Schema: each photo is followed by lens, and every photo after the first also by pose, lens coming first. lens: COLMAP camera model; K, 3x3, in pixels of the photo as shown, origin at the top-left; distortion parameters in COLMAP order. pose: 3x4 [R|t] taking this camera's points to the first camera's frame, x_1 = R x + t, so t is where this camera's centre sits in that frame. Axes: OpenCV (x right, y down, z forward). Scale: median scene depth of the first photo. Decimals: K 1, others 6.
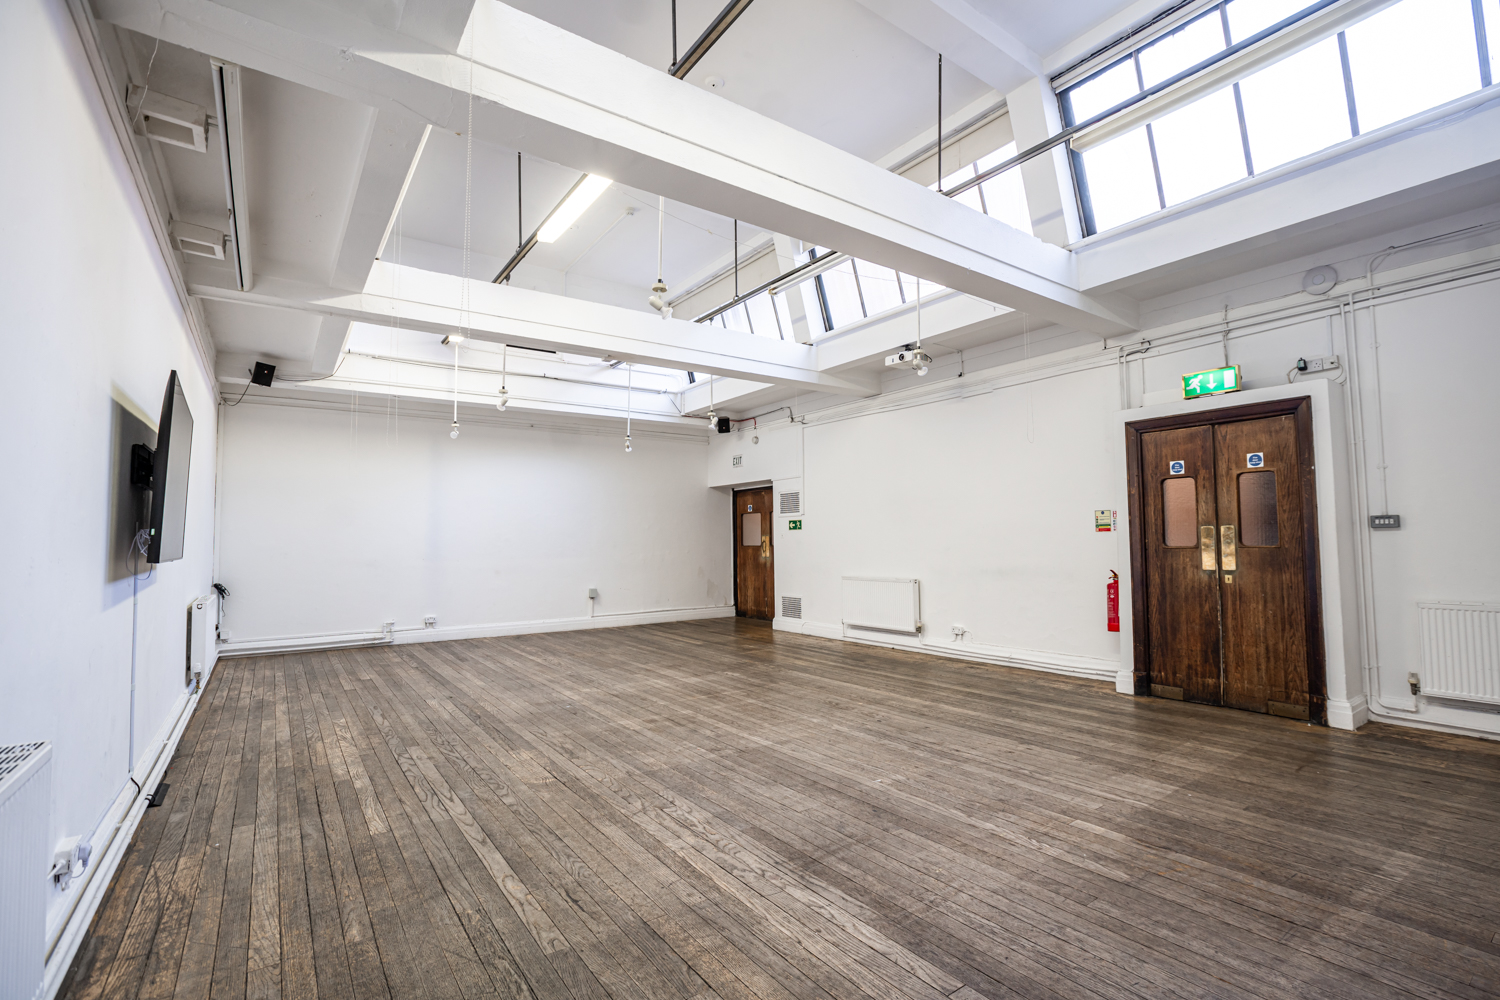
lens RADIAL K [[691.5, 0, 761.8], [0, 691.5, 470.7], [0, 0, 1]] dist [-0.014835, 0.002424]
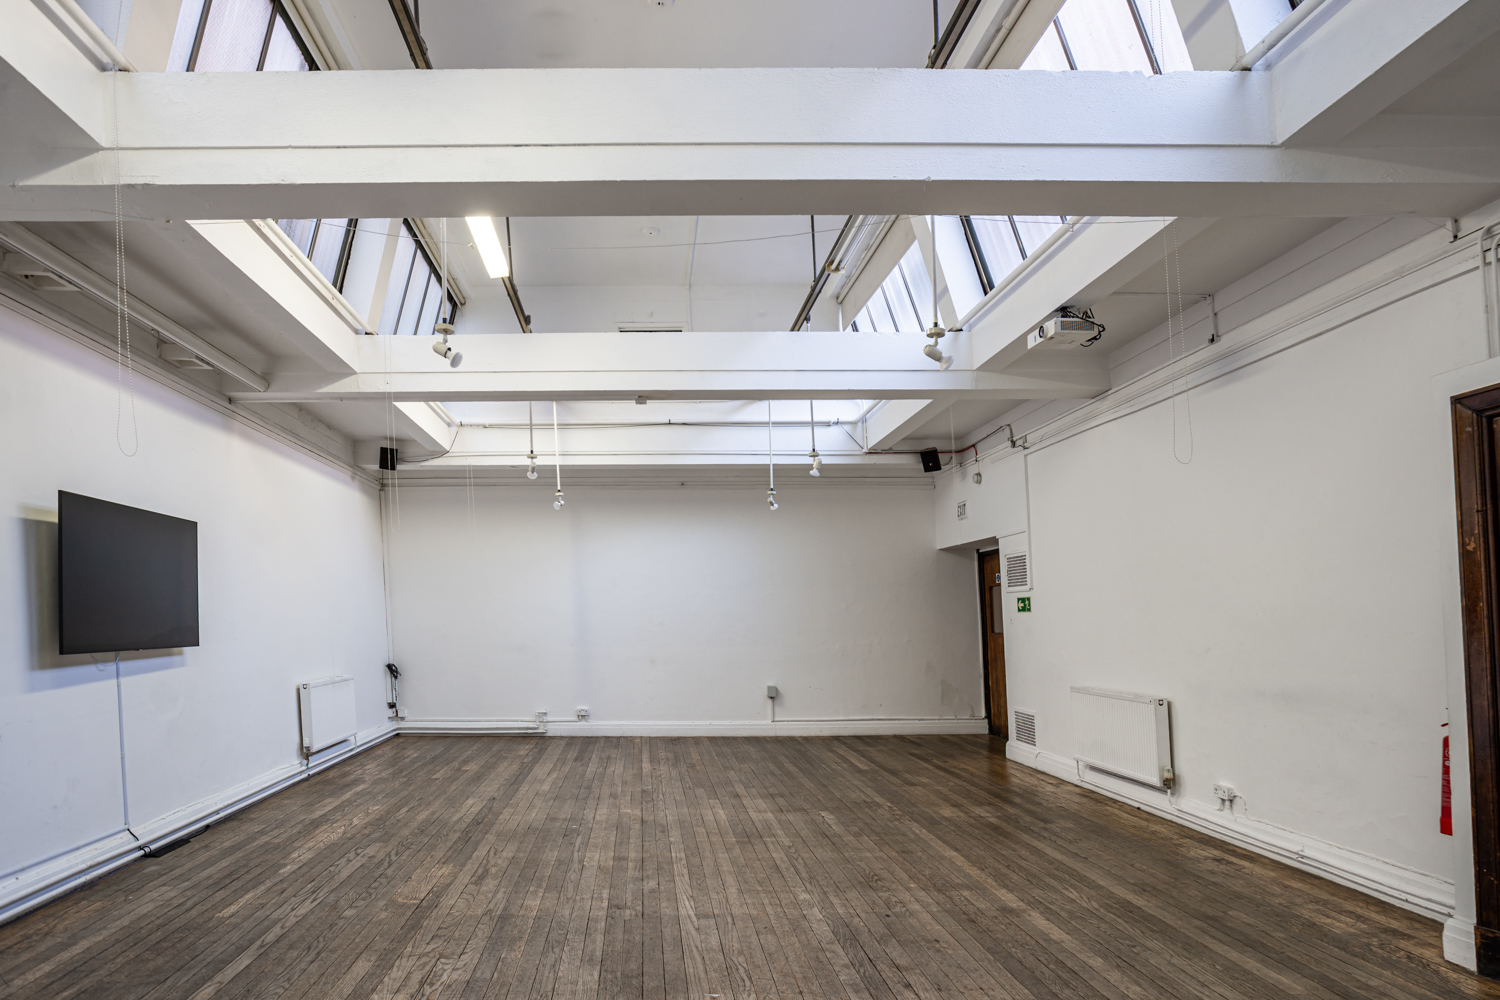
lens RADIAL K [[895.1, 0, 637.1], [0, 895.1, 601.1], [0, 0, 1]] dist [-0.030153, 0.008838]
pose [[0.811946, -0.005132, -0.583711, 0.295827], [0.054344, 0.996283, 0.066834, -0.001237], [0.581198, -0.085986, 0.809207, 0.127958]]
